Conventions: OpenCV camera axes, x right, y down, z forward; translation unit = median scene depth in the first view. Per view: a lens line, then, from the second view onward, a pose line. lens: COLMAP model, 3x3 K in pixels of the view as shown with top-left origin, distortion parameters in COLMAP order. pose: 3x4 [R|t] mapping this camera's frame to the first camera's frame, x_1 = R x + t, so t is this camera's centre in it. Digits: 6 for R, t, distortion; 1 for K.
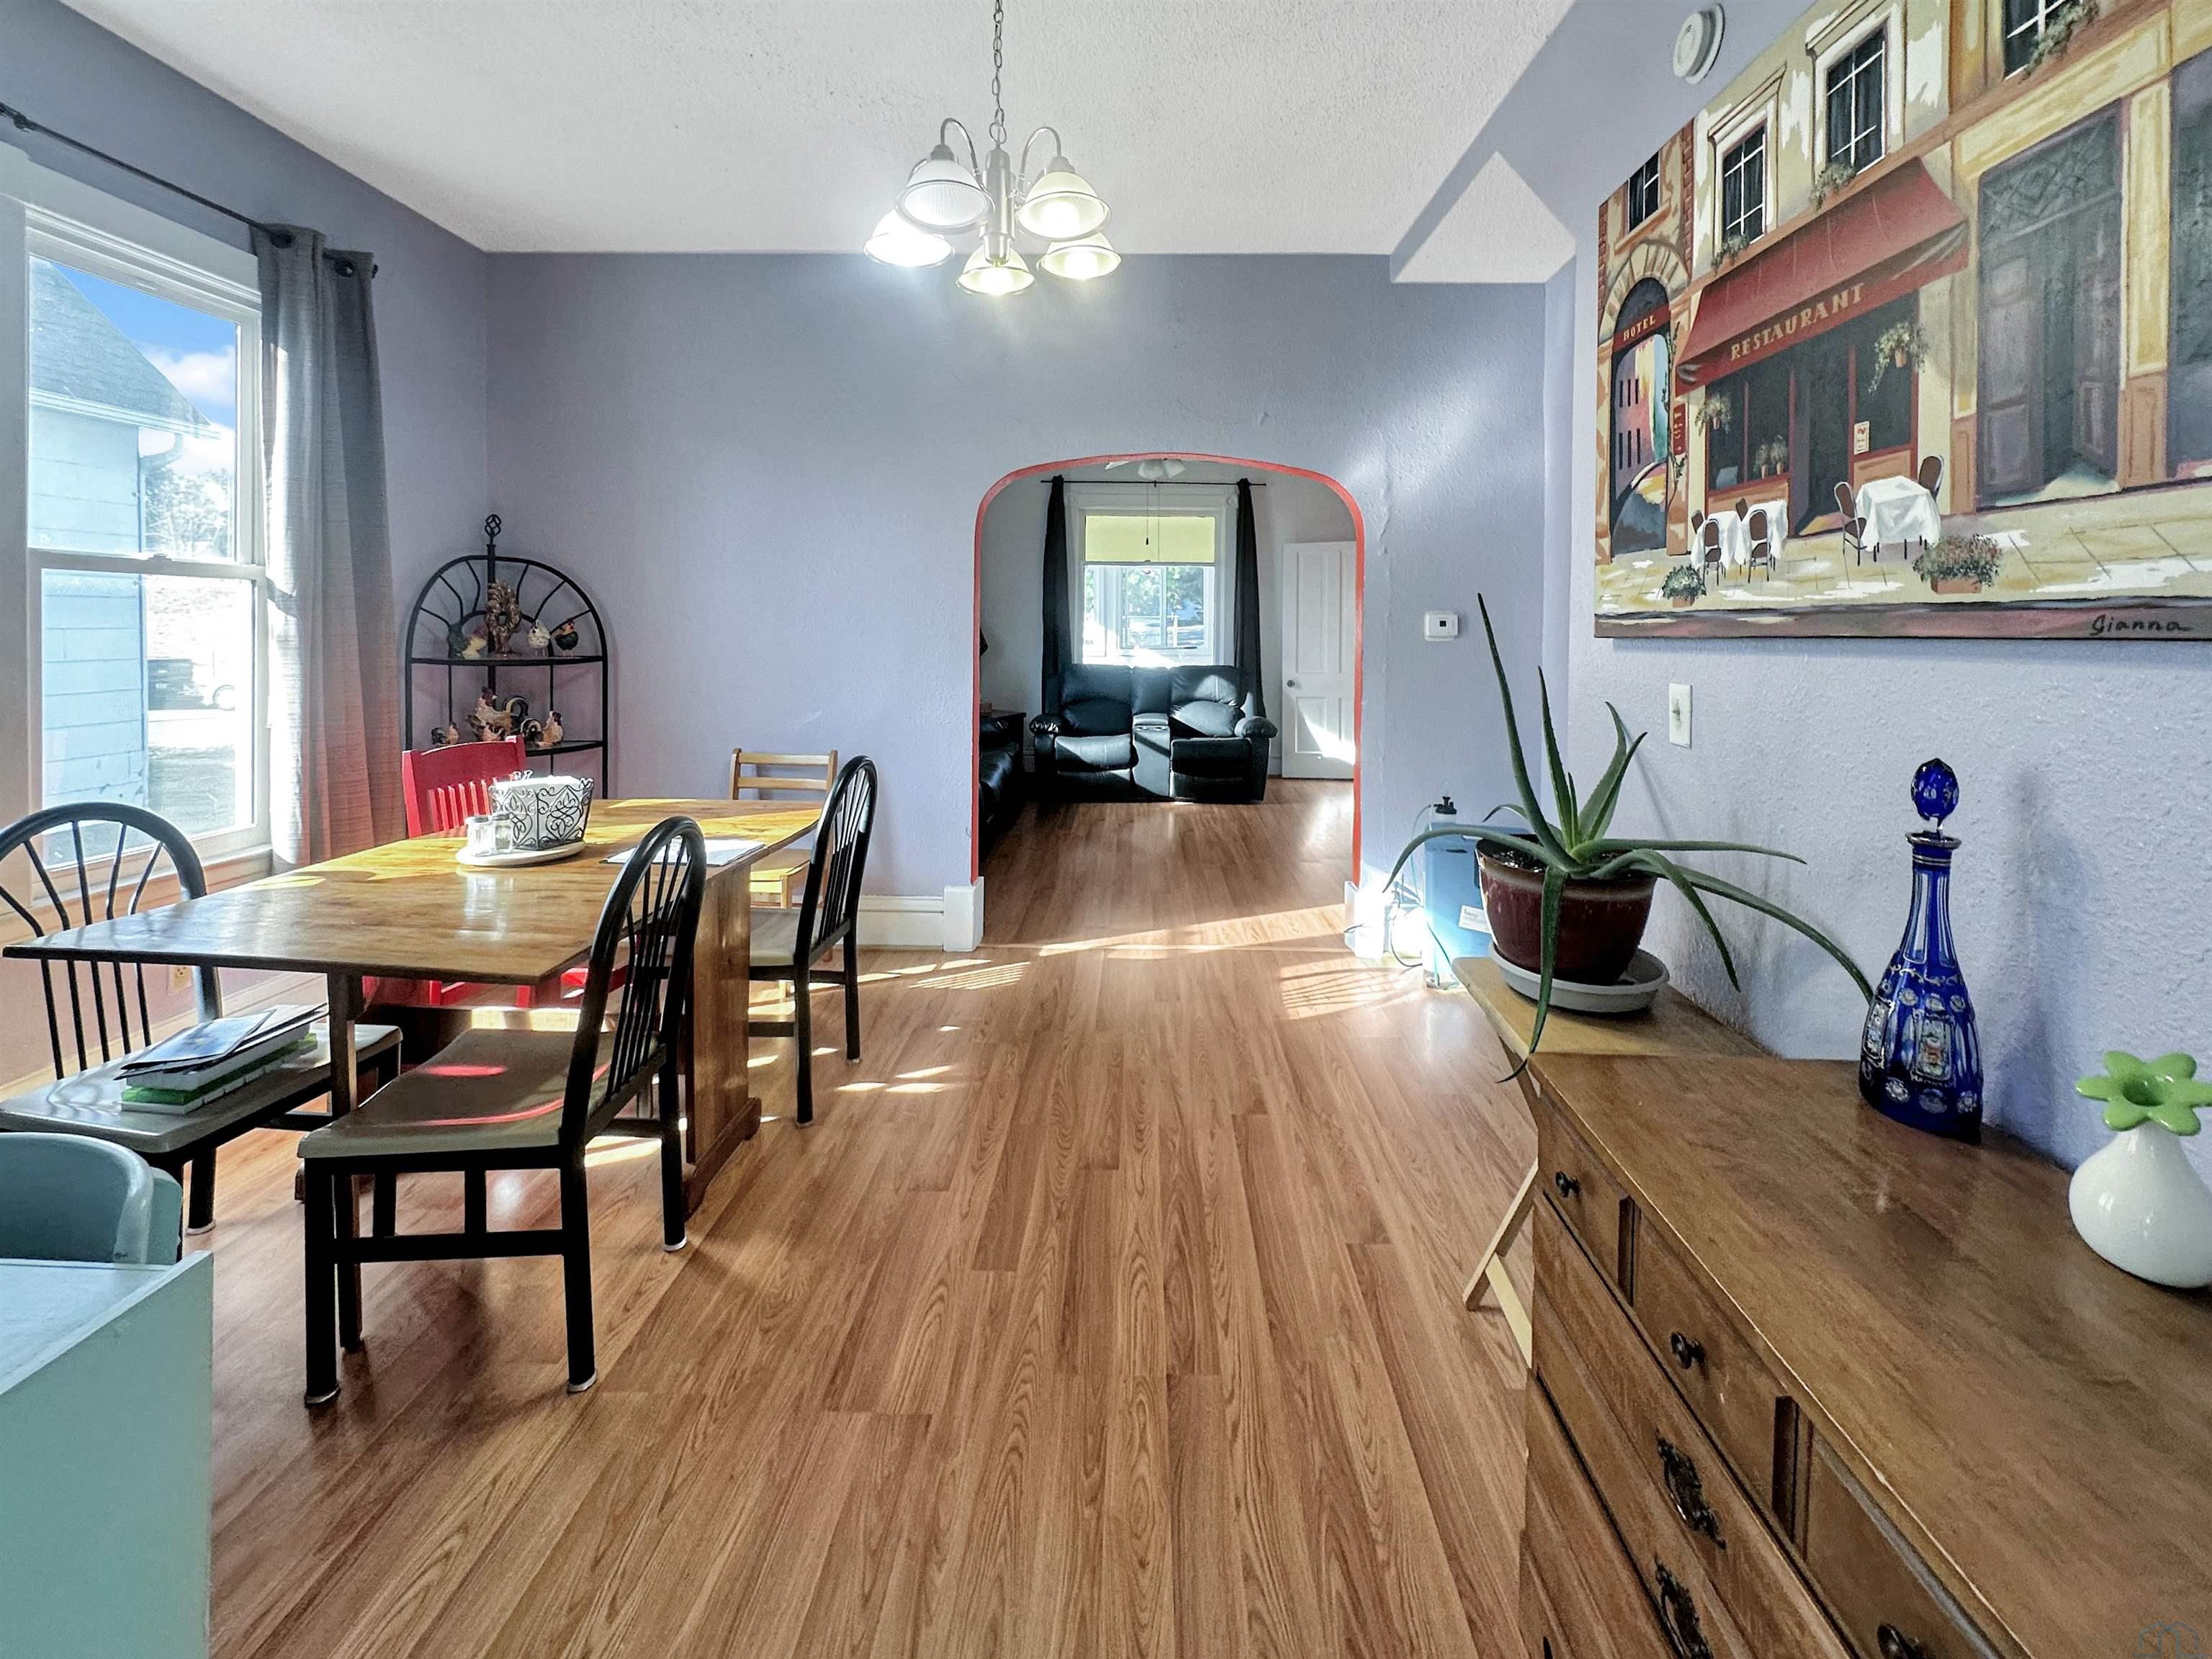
lens RADIAL K [[902.0, 0, 1137.2], [0, 902.0, 638.1], [0, 0, 1]] dist [-0.000027, 0.000188]
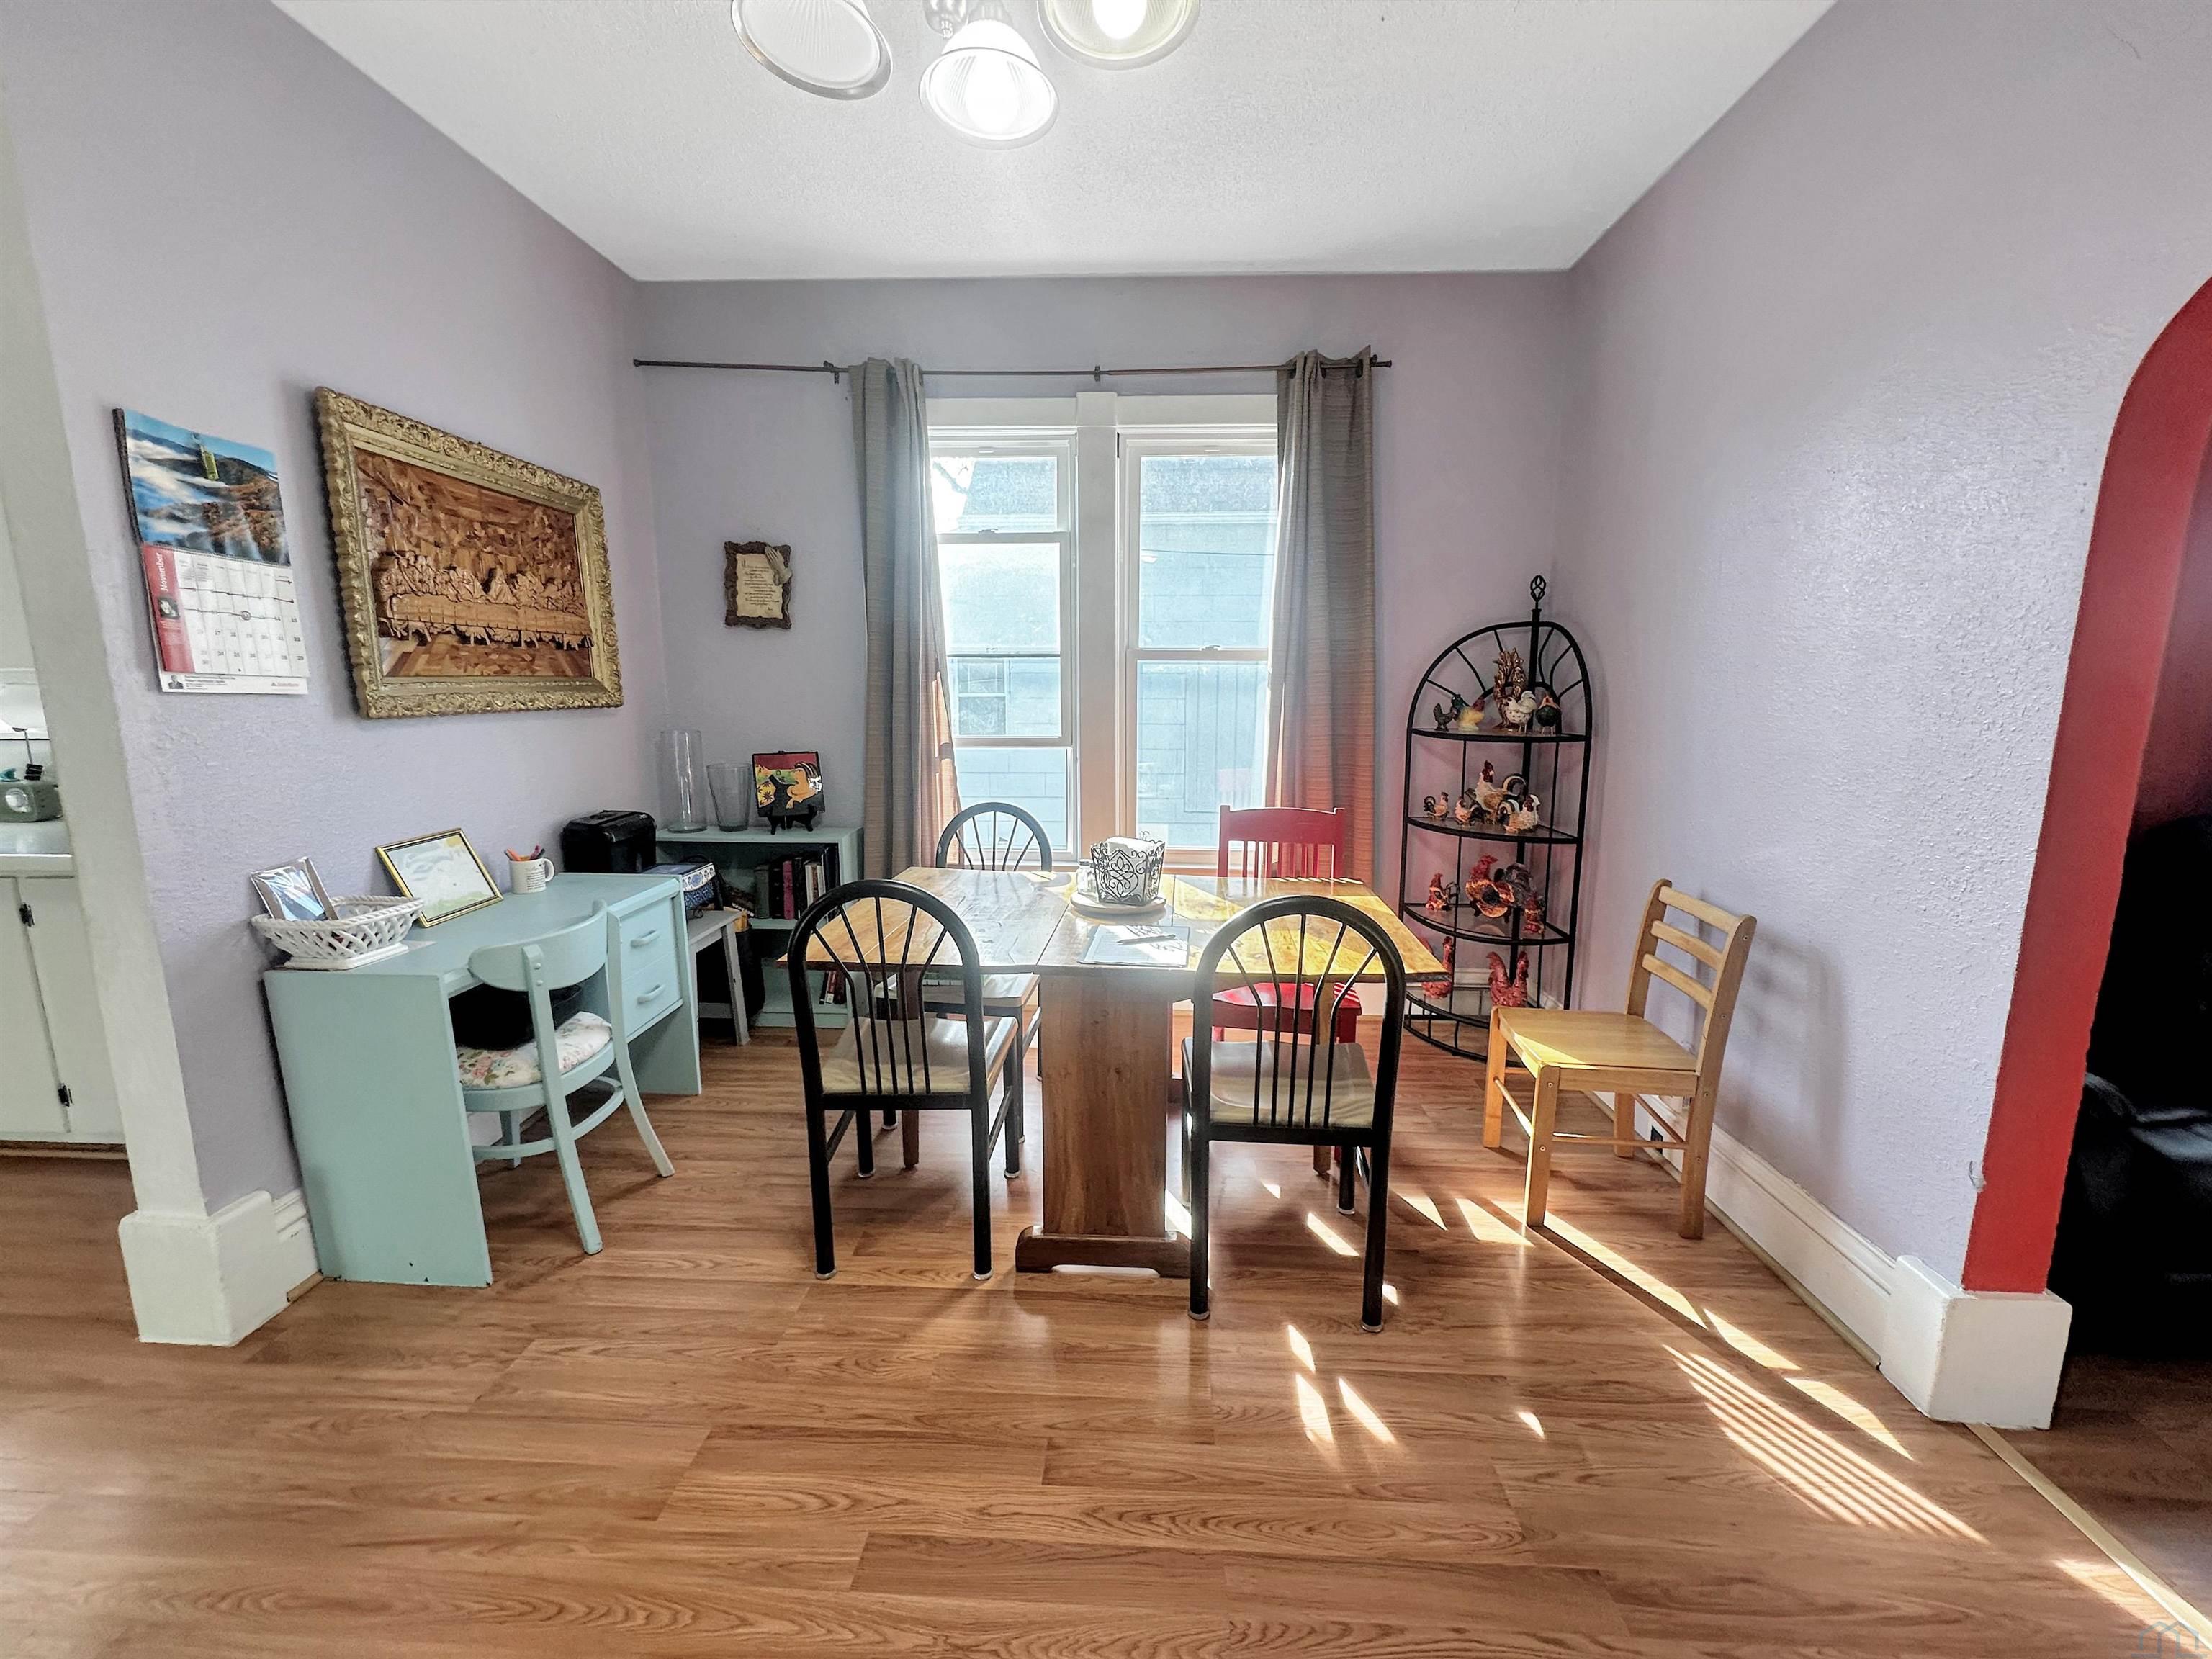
lens RADIAL K [[886.0, 0, 1106.0], [0, 886.0, 829.5], [0, 0, 1]] dist [-0.003131, 0.000533]
pose [[-0.028152, 0.153214, -0.987792, 0.326660], [-0.015646, 0.987995, 0.153692, -0.018459], [0.999481, 0.019782, -0.025417, 0.829447]]
